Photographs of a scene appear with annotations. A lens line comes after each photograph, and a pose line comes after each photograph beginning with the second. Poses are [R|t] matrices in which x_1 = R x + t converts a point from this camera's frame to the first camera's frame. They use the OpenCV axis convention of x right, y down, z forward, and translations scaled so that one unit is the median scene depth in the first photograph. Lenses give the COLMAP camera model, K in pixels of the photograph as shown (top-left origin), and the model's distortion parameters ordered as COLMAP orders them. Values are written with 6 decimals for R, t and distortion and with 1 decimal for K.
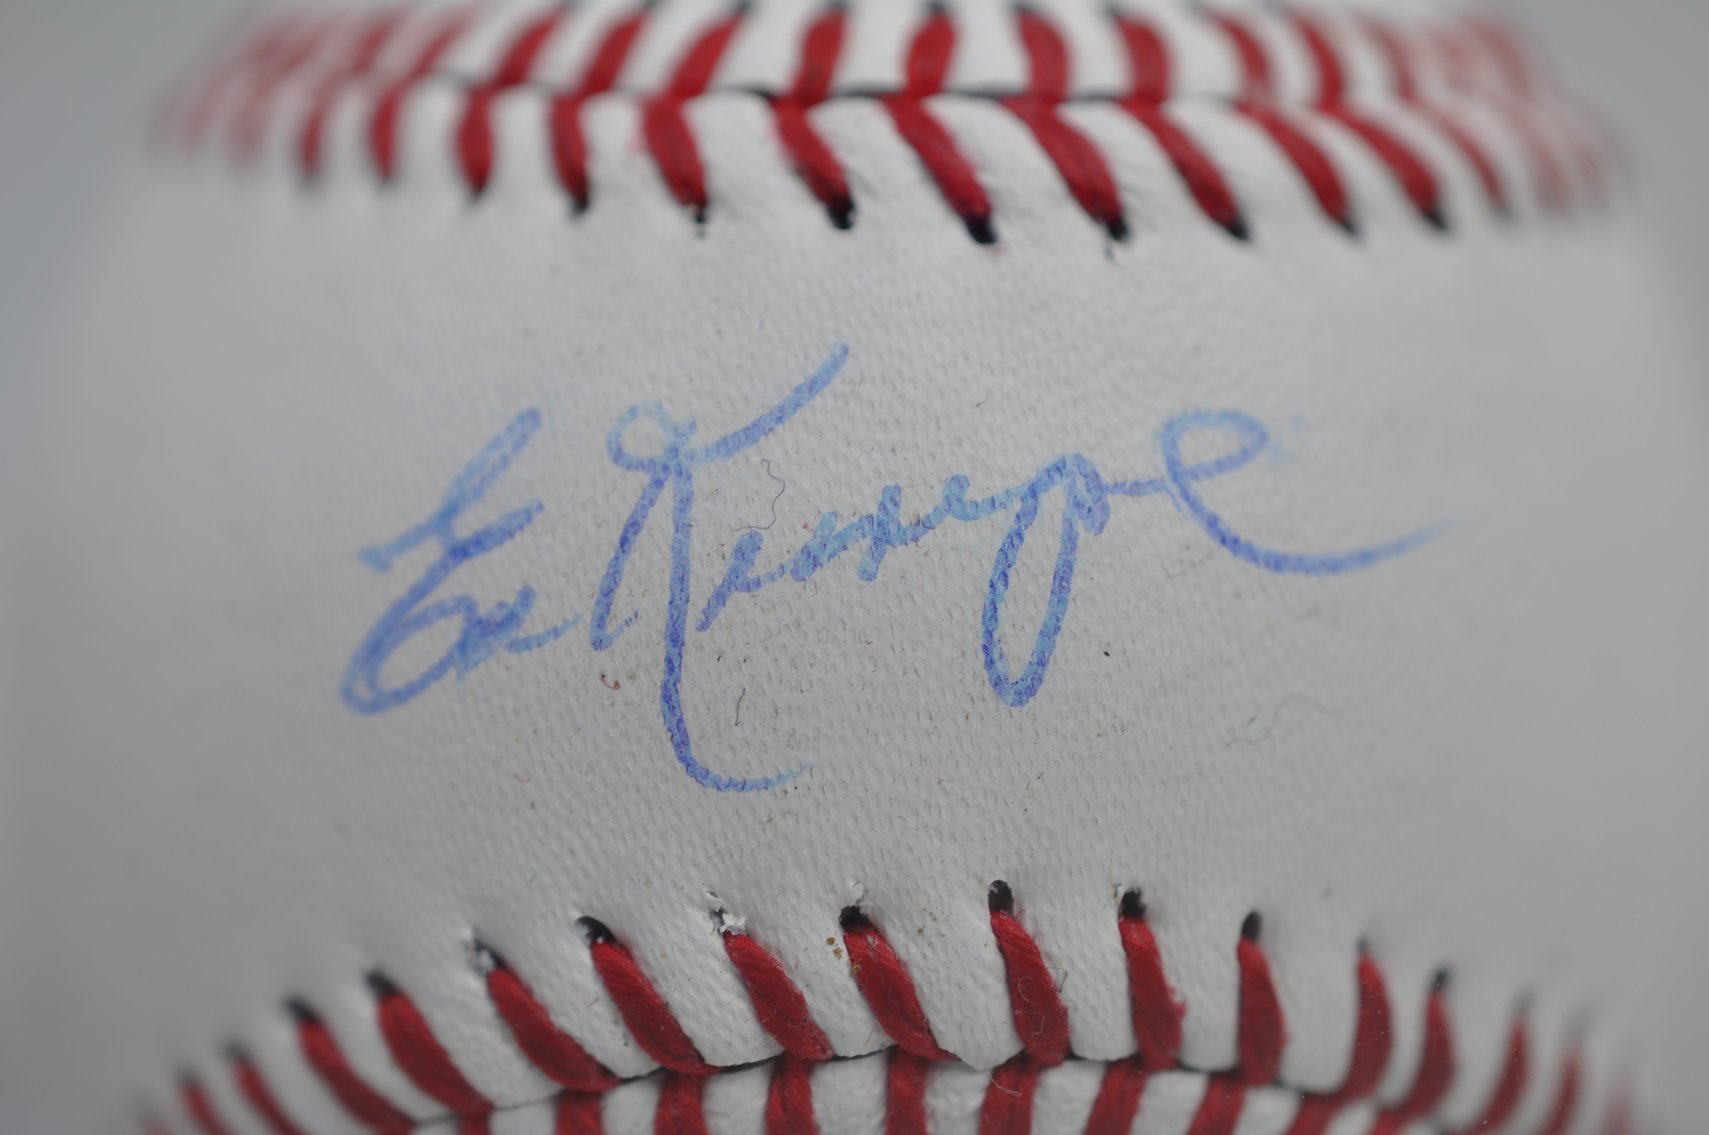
lens RADIAL K [[3657.3, 0, 854.5], [0, 3657.3, 567.5], [0, 0, 1]] dist [0.169162, 0.076418]
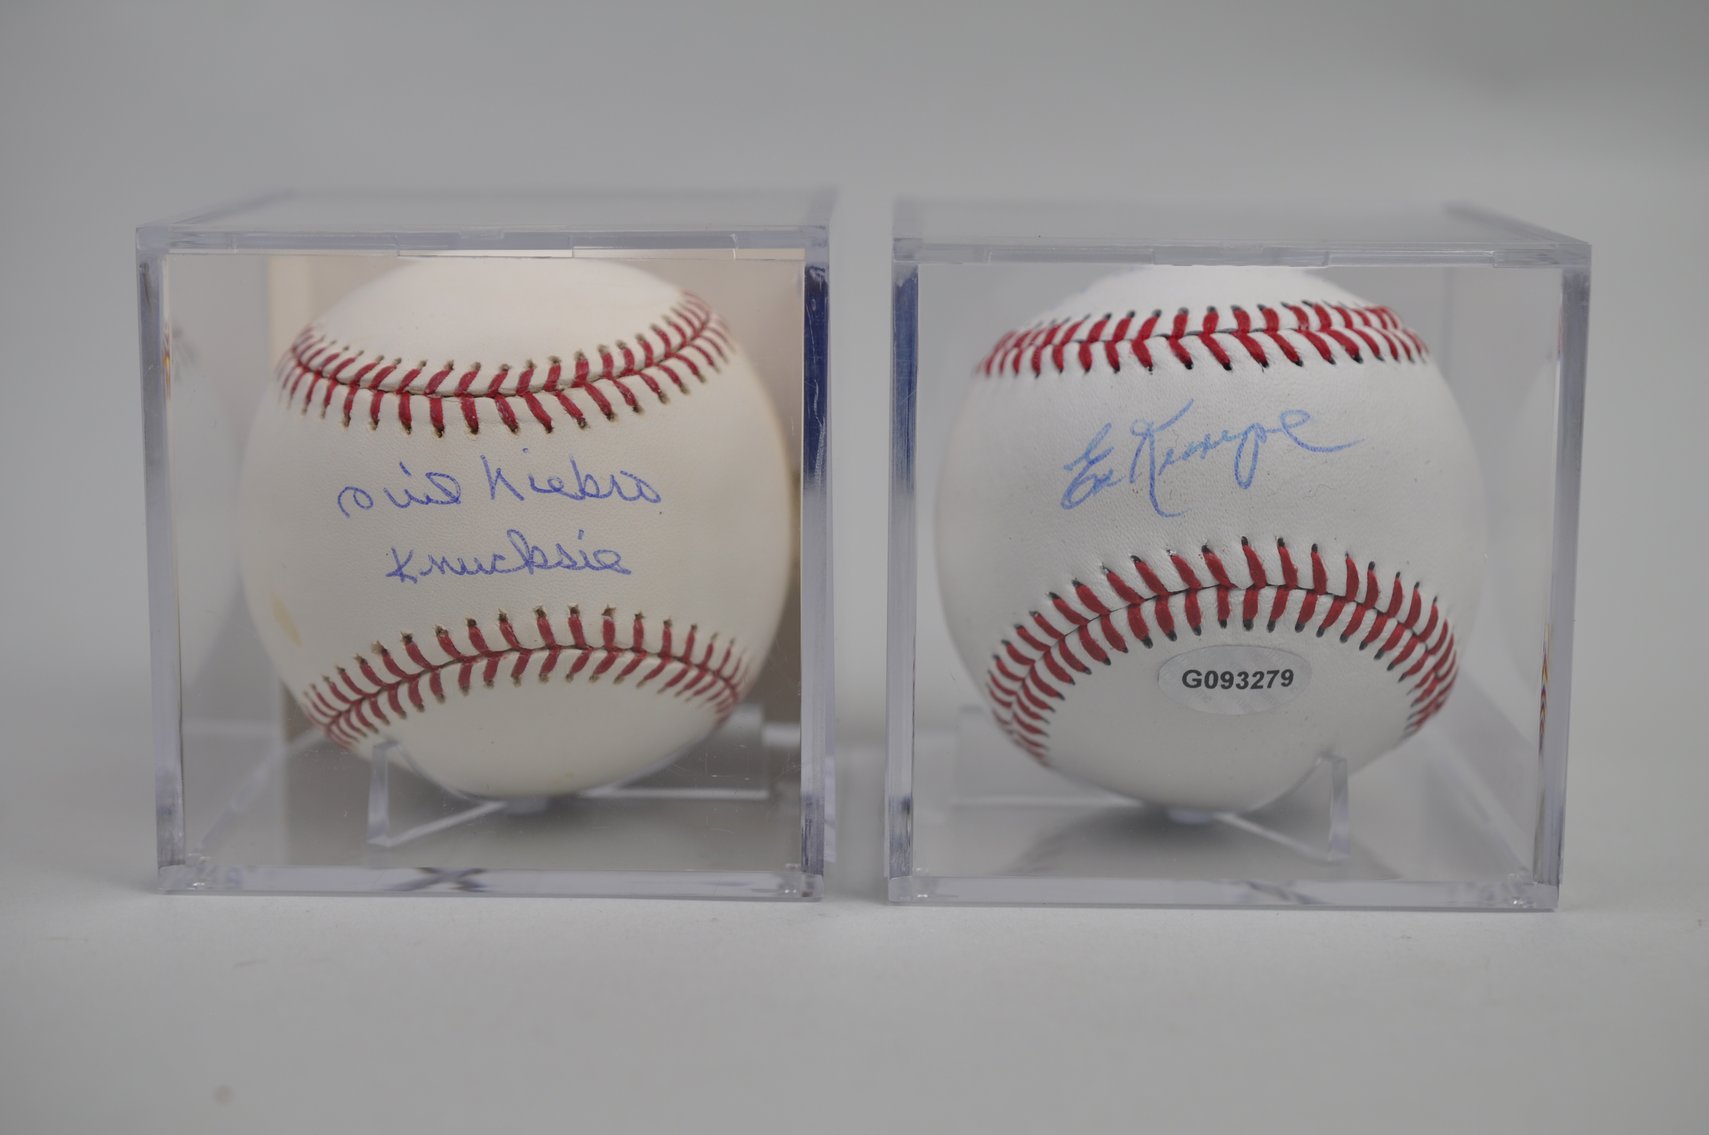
lens RADIAL K [[3657.3, 0, 854.5], [0, 3657.3, 567.5], [0, 0, 1]] dist [0.169162, 0.076418]
pose [[0.993982, -0.068194, -0.085726, -0.036260], [0.057497, 0.990914, -0.121584, 0.538815], [0.093239, 0.115924, 0.988872, -2.677539]]
